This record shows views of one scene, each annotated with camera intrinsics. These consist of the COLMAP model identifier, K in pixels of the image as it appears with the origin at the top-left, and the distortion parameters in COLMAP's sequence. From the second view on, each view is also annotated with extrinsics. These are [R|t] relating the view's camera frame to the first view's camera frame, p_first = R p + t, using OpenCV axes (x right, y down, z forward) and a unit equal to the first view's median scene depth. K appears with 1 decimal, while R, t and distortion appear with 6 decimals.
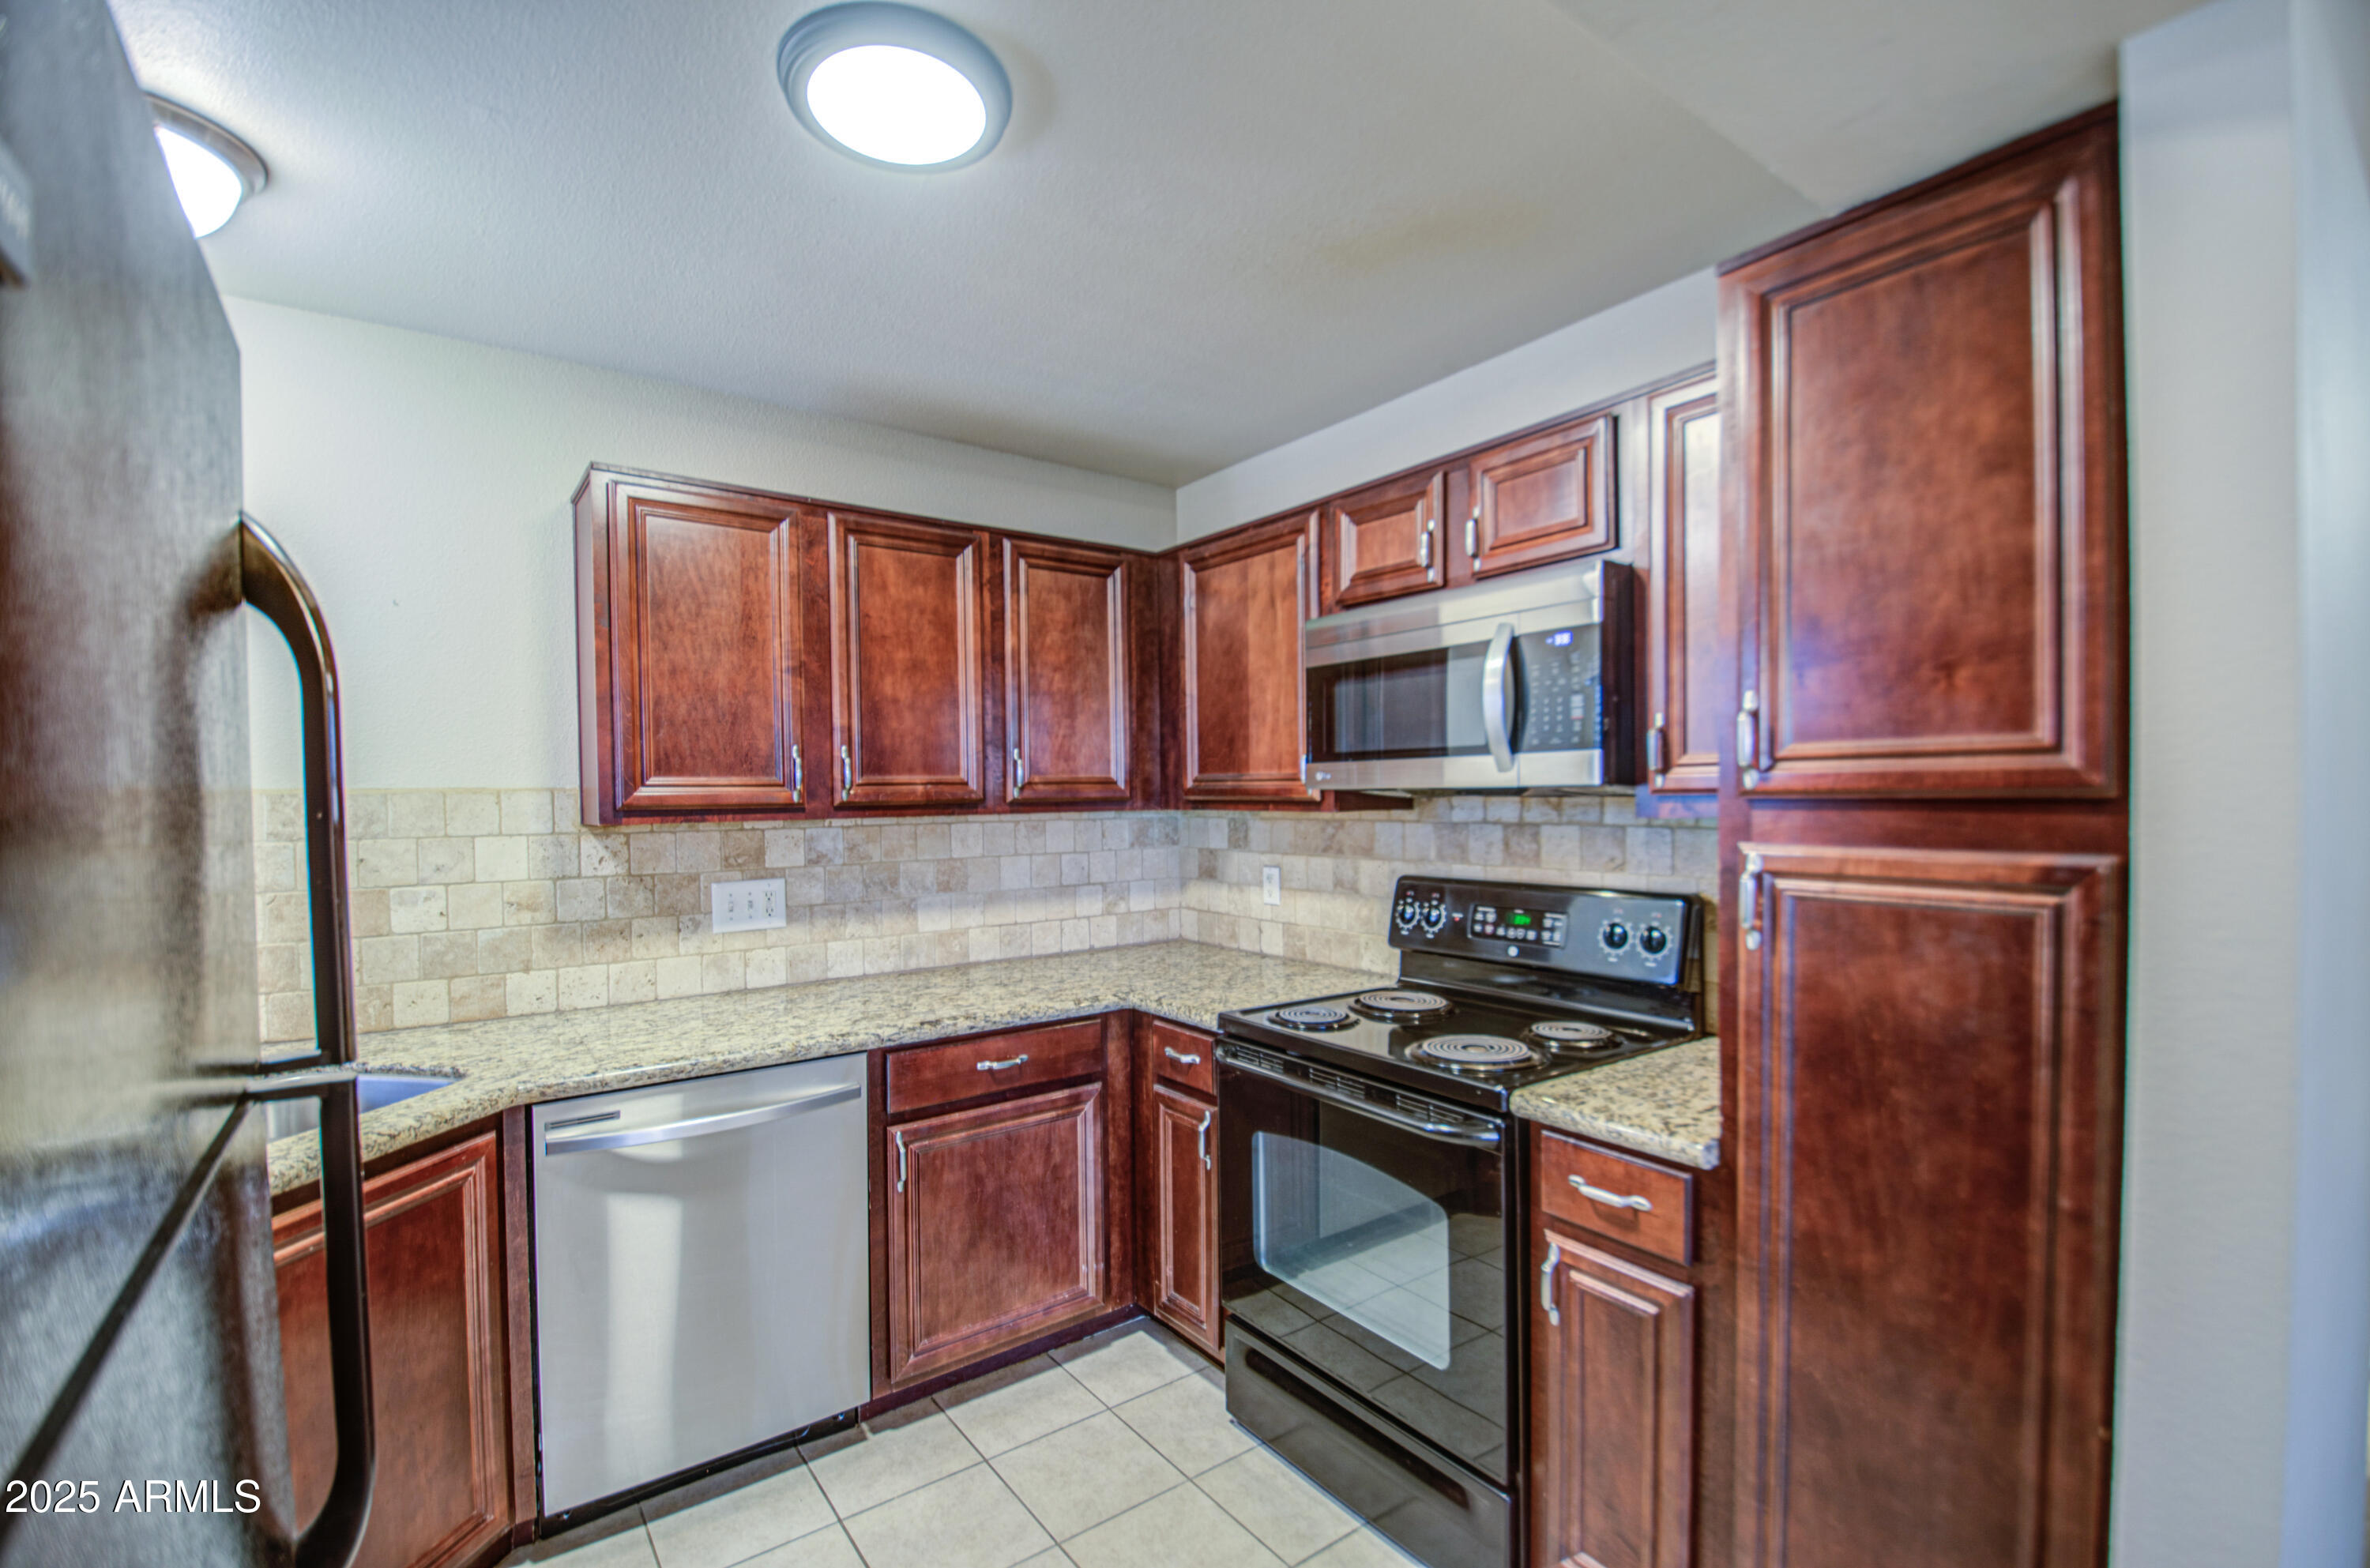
lens RADIAL K [[1039.3, 0, 1175.2], [0, 1039.3, 811.1], [0, 0, 1]] dist [0.022456, -0.024634]
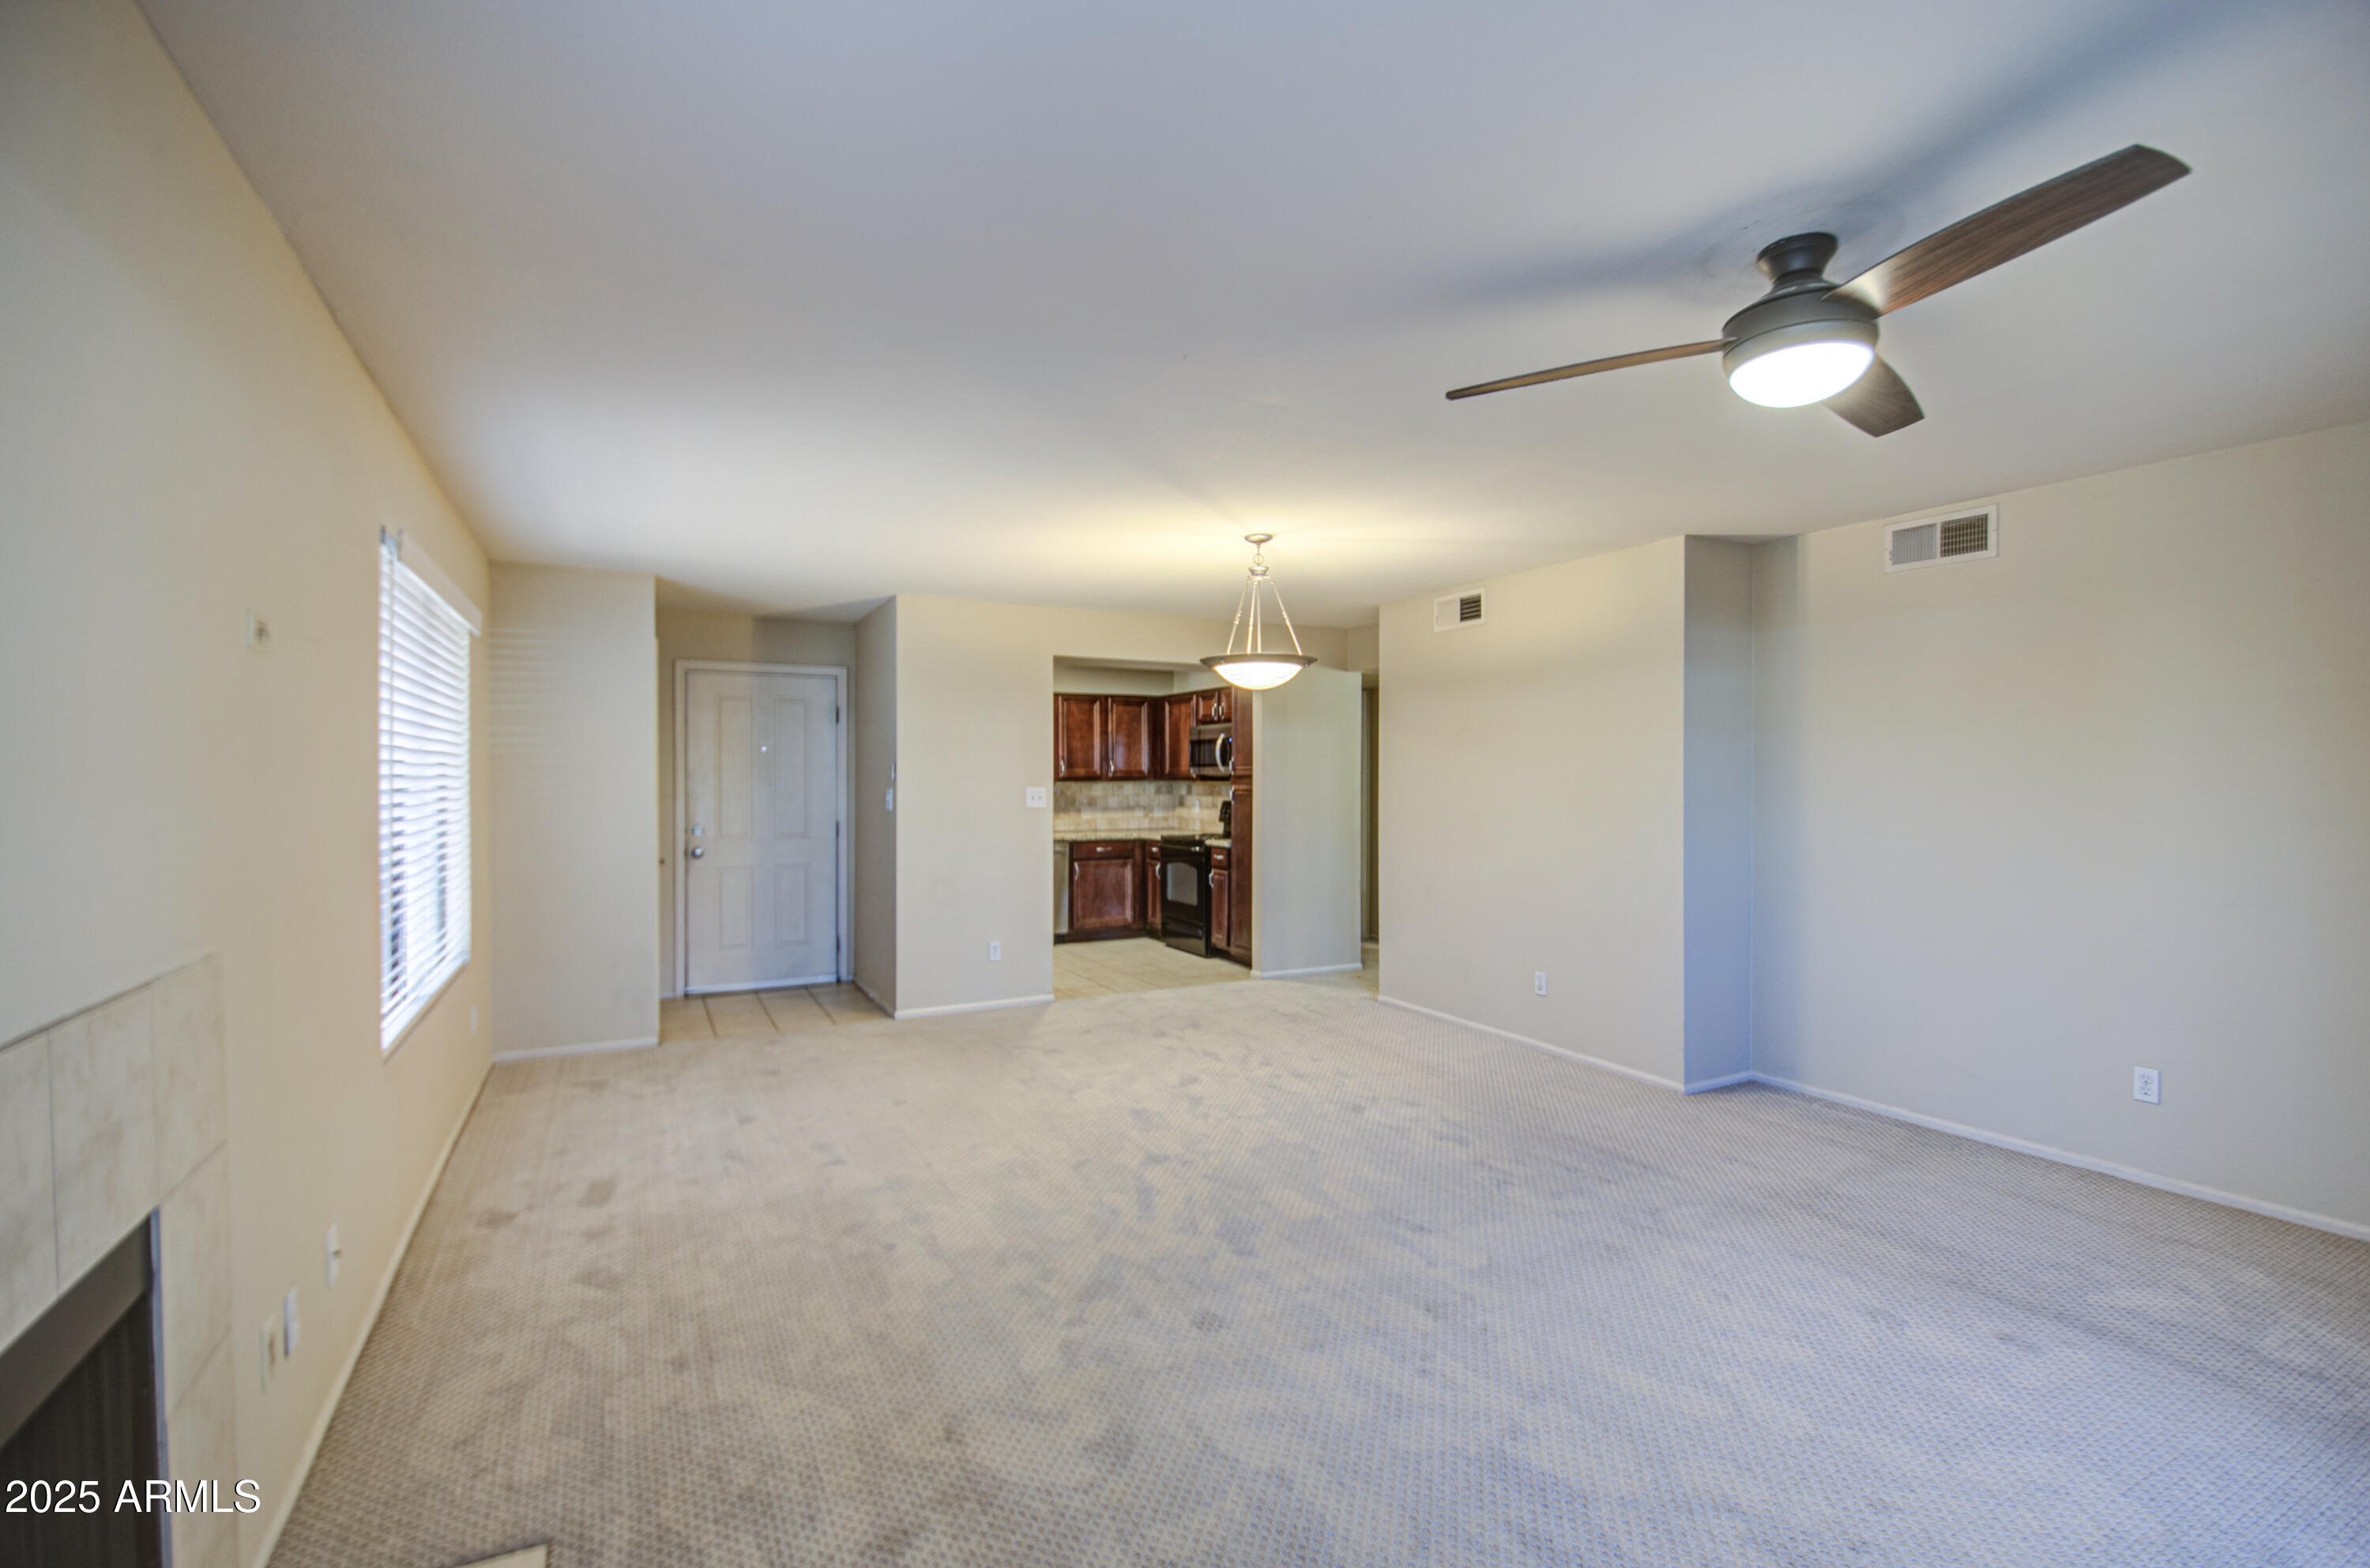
lens RADIAL K [[1039.3, 0, 1175.2], [0, 1039.3, 811.1], [0, 0, 1]] dist [0.022456, -0.024634]
pose [[0.988404, 0.014347, -0.151165, 0.570742], [-0.012037, 0.999796, 0.016191, 0.043067], [0.151366, -0.014184, 0.988376, -2.319806]]
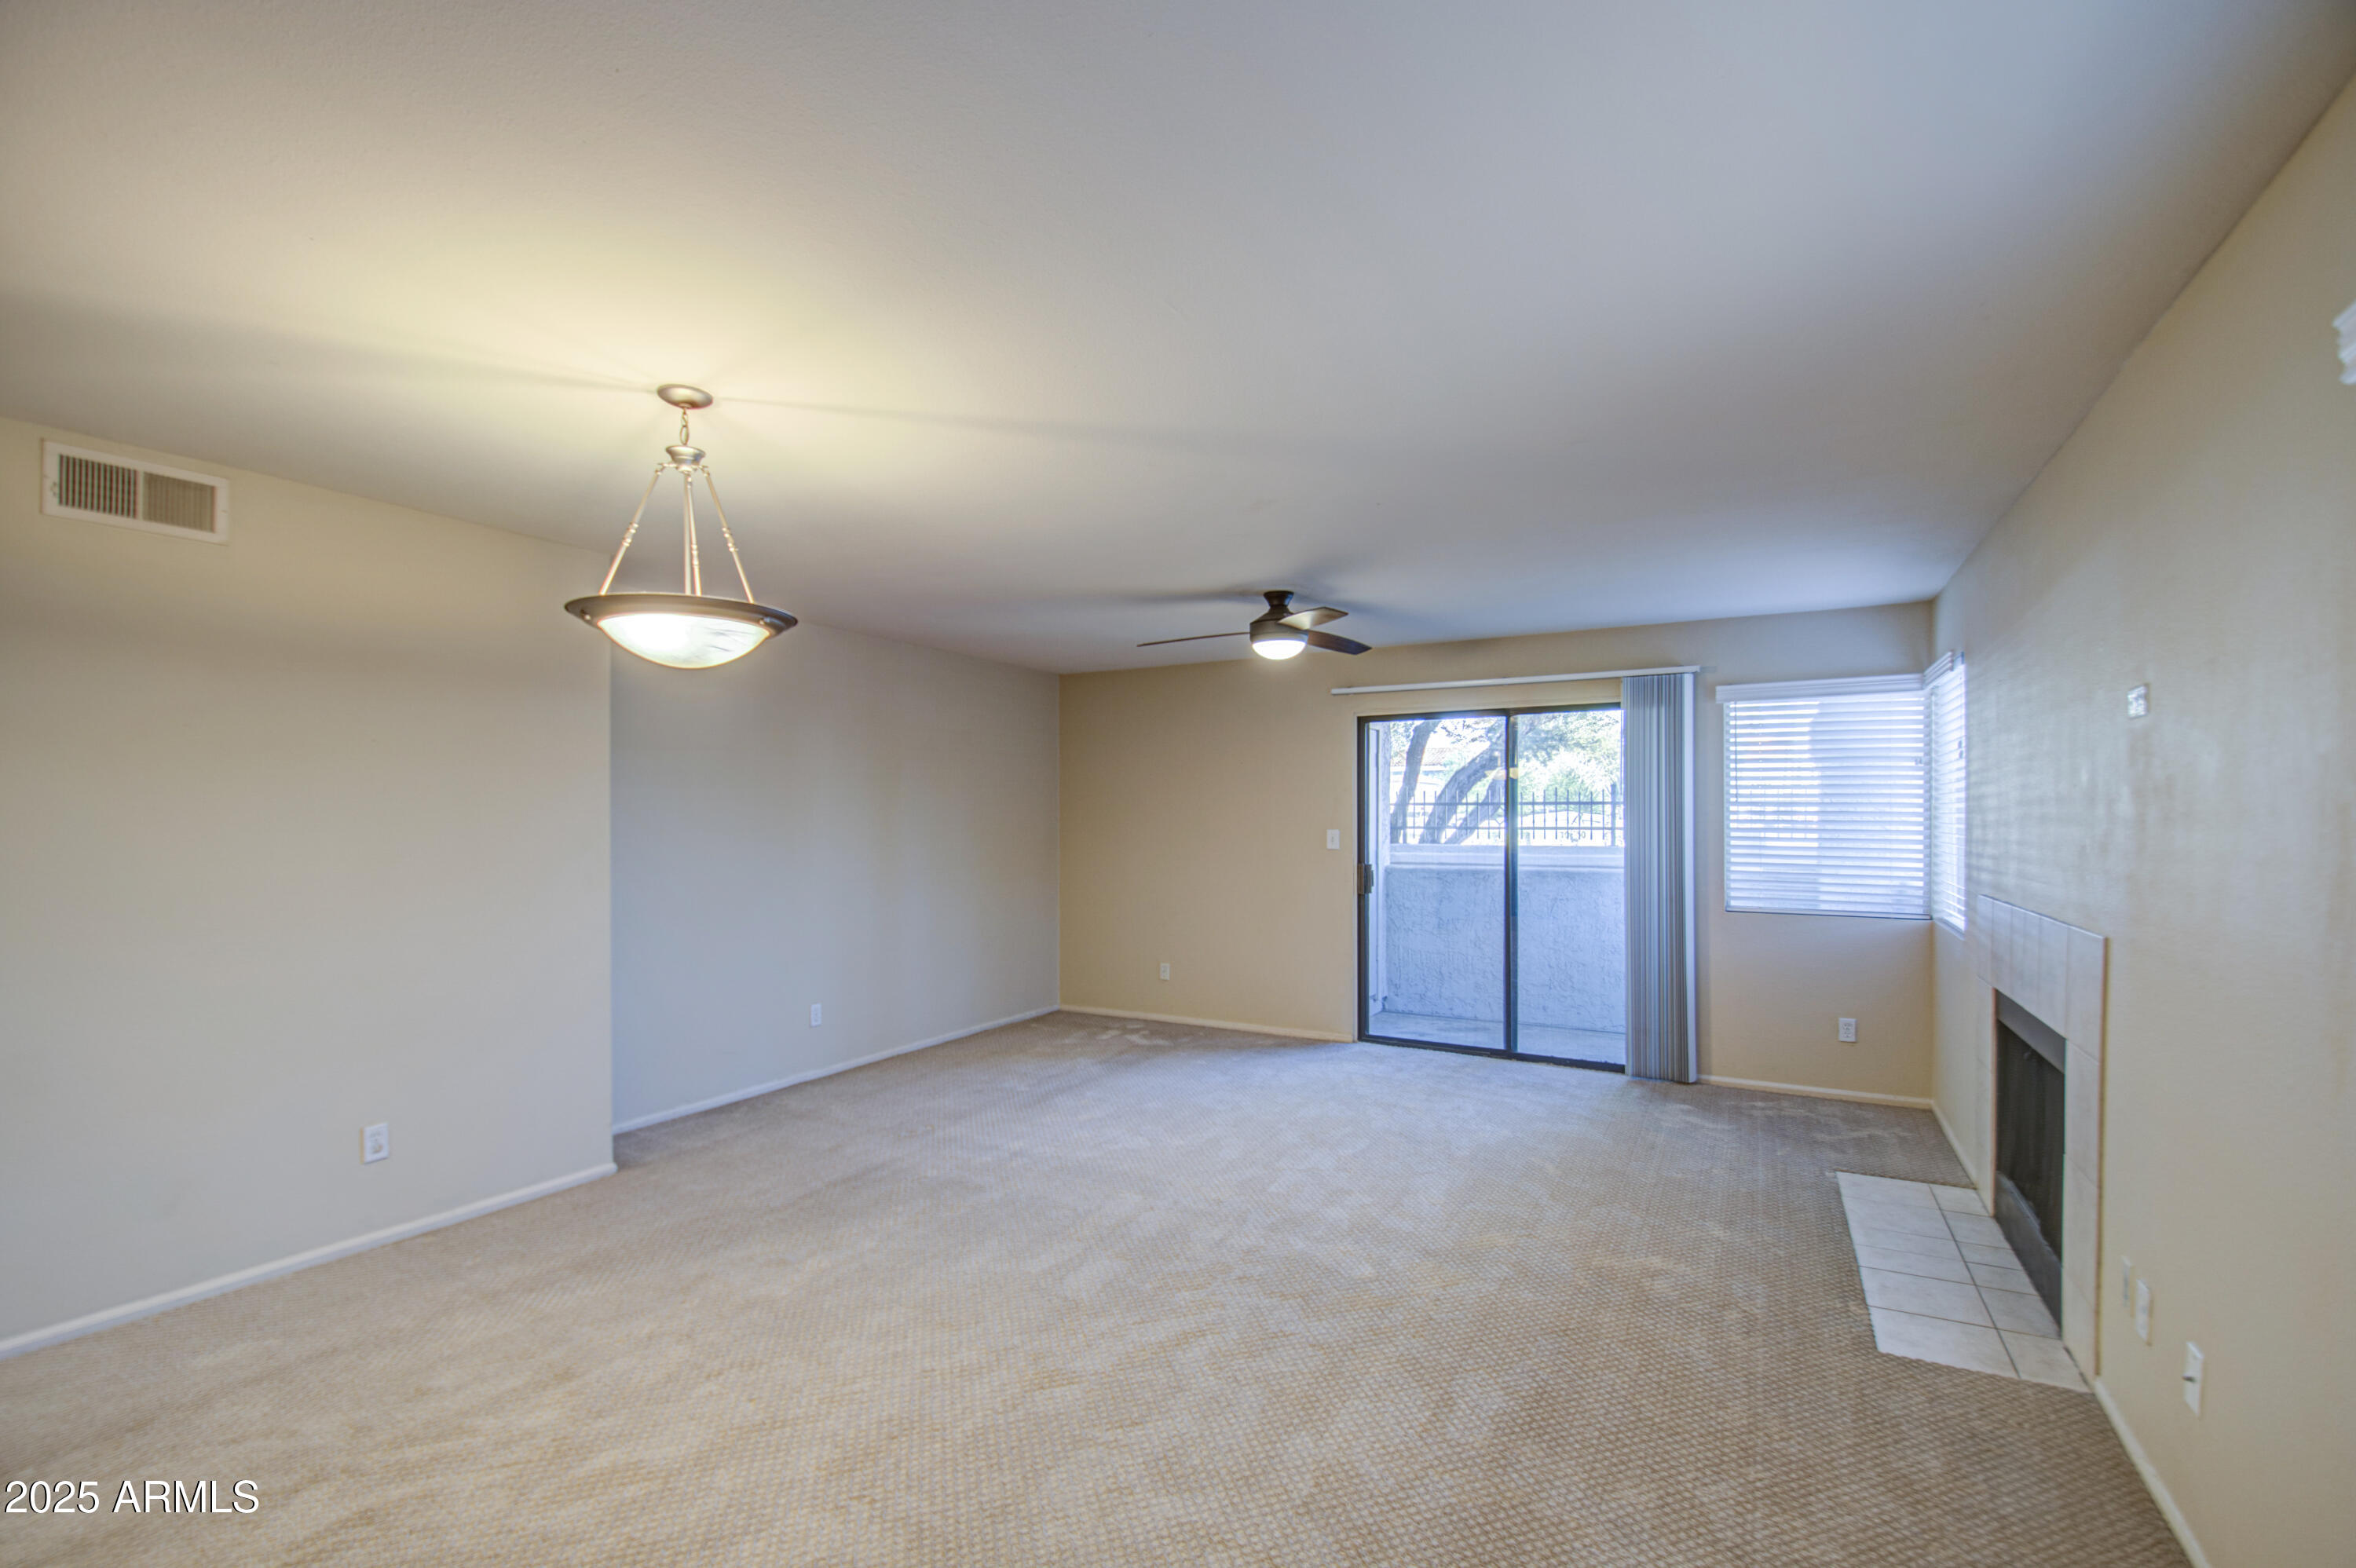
lens RADIAL K [[1033.1, 0, 1168.3], [0, 1033.1, 810.9], [0, 0, 1]] dist [0.022456, -0.024634]
pose [[-0.406097, 0.017171, 0.913668, -0.596461], [0.022375, 0.999711, -0.008842, 0.025791], [-0.913556, 0.016853, -0.406364, -0.647618]]
